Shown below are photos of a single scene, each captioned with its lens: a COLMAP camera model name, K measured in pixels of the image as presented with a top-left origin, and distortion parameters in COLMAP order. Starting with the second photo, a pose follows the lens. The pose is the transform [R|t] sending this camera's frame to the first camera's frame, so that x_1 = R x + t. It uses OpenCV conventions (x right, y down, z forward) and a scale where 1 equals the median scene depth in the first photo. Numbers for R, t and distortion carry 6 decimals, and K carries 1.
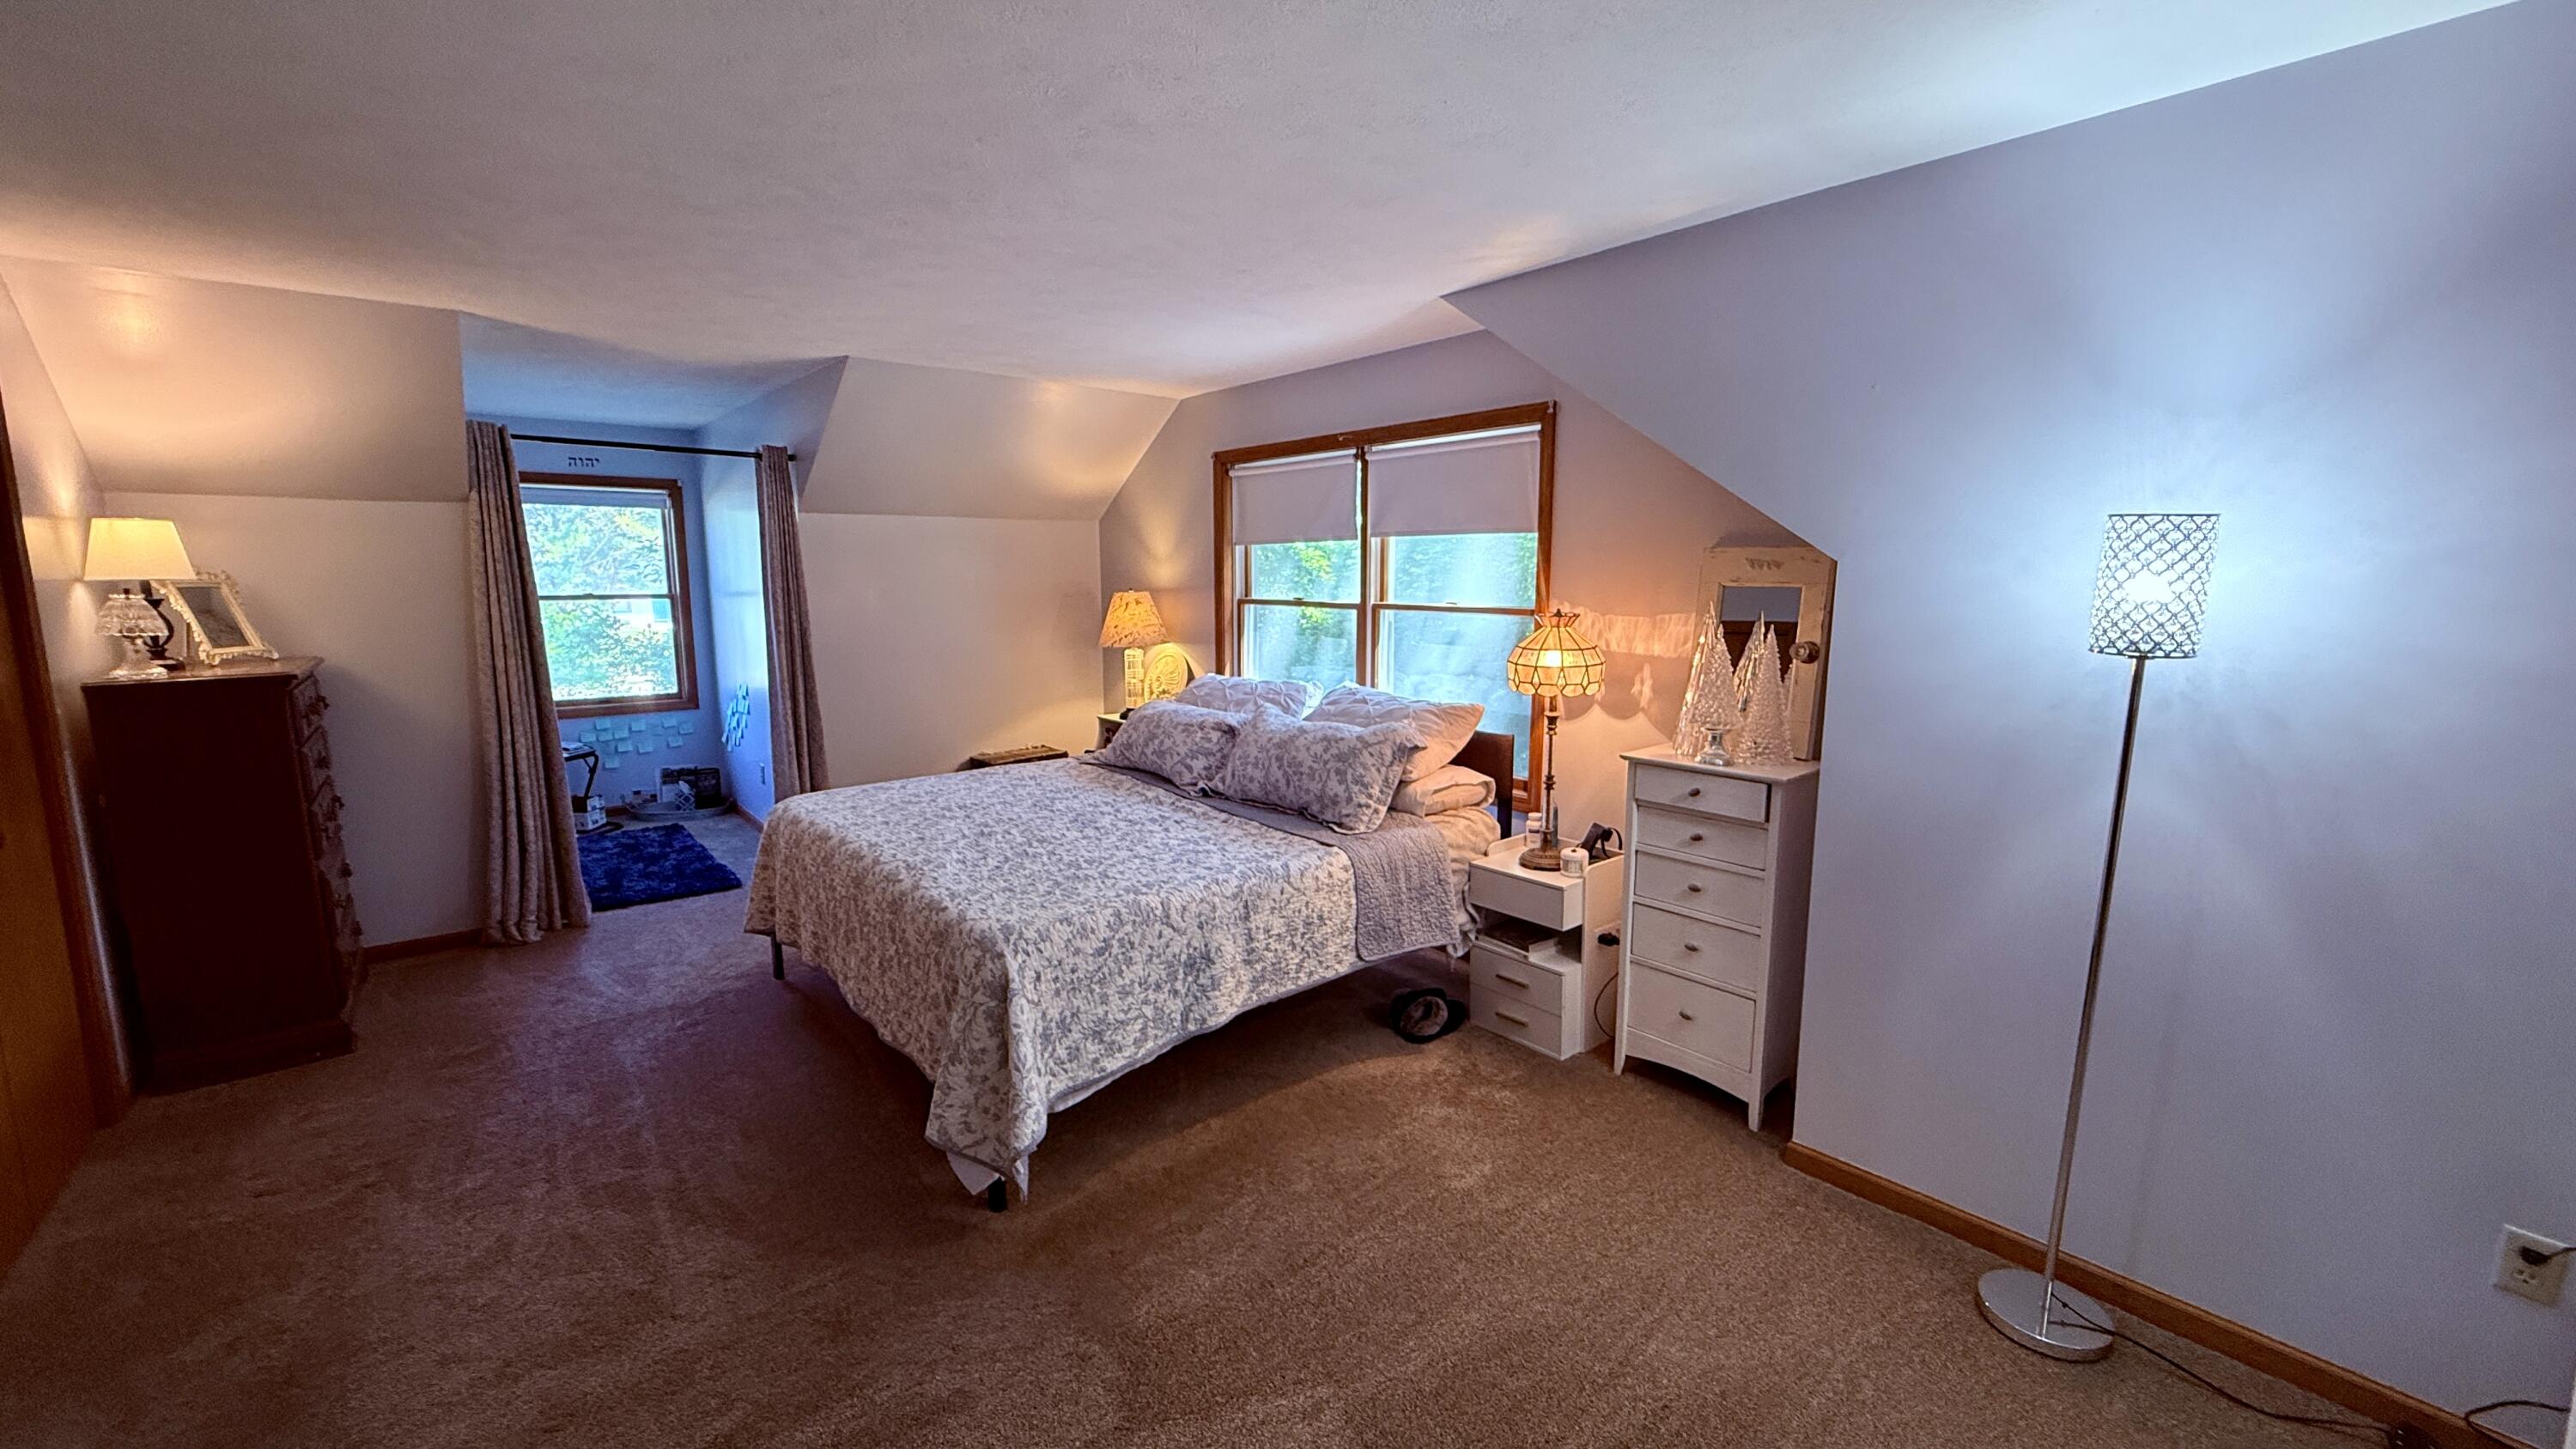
lens RADIAL K [[1026.4, 0, 1283.6], [0, 1026.4, 718.5], [0, 0, 1]] dist [-0.002225, 0.000339]
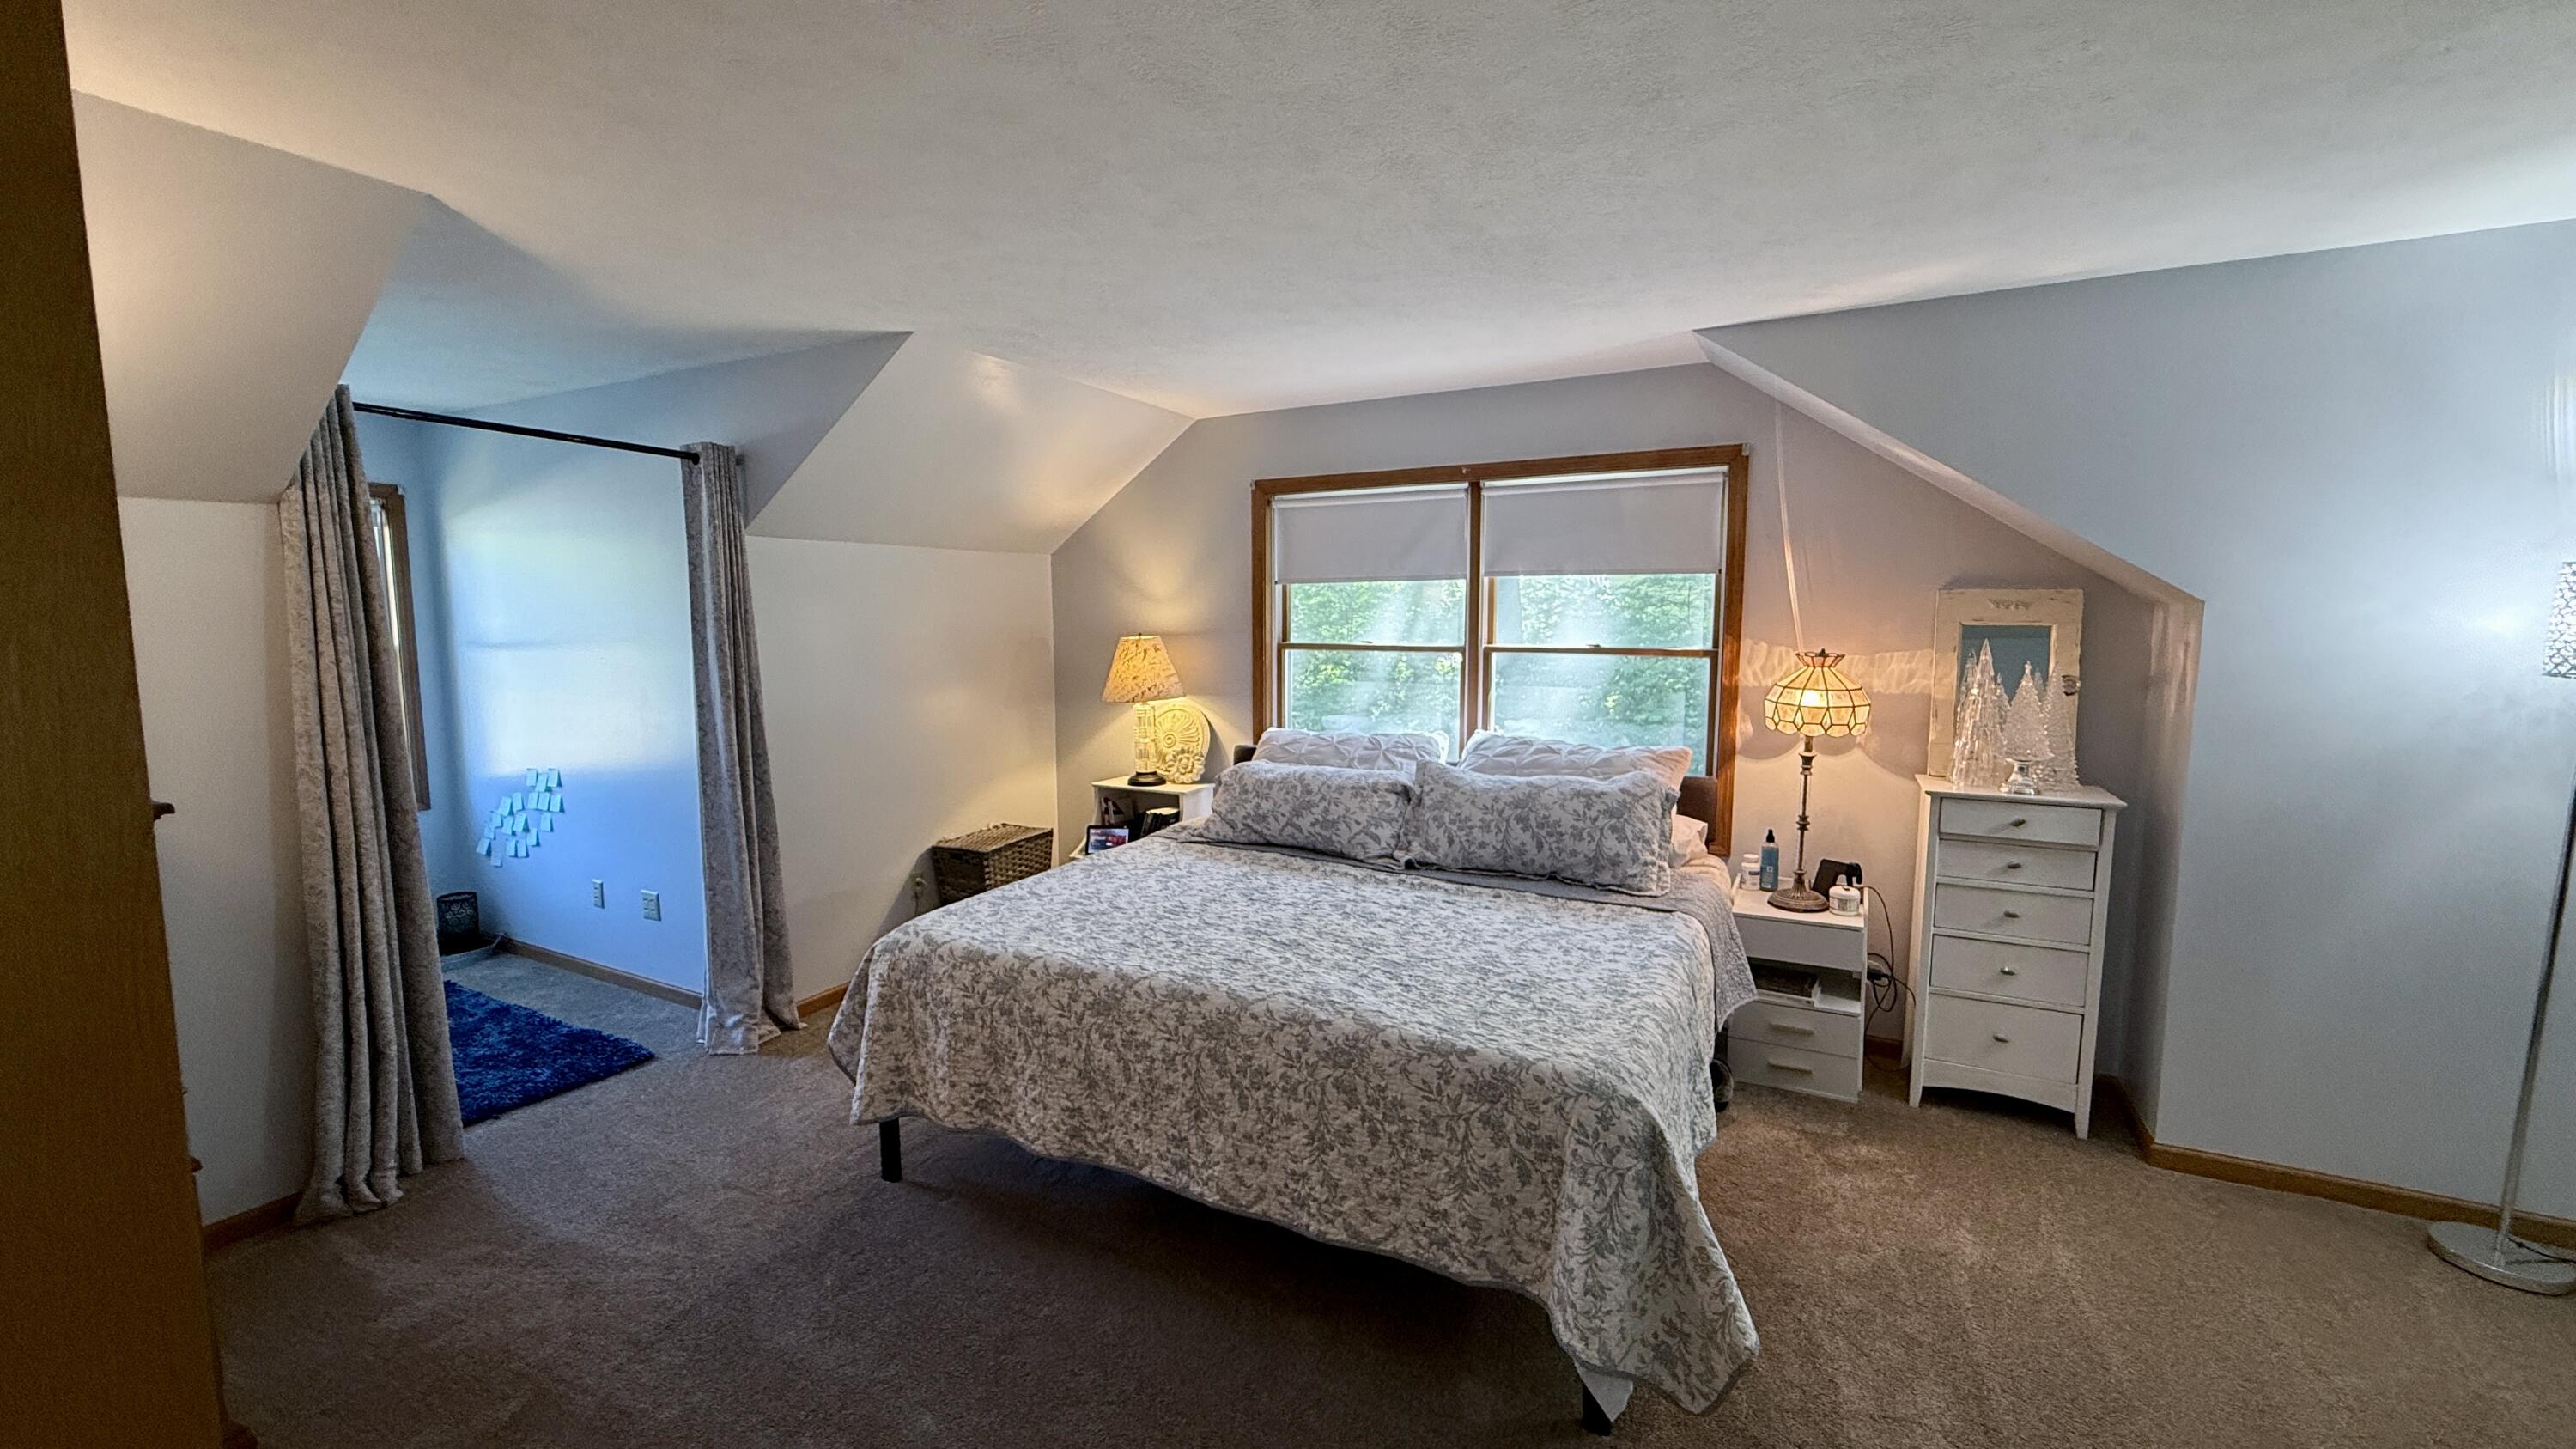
lens RADIAL K [[1028.7, 0, 1286.4], [0, 1028.7, 720.2], [0, 0, 1]] dist [0.000394, 0.000000]
pose [[0.928438, -0.041552, 0.369156, -0.534245], [0.055745, 0.998056, -0.027860, -0.034857], [-0.367281, 0.046445, 0.928950, 0.236655]]
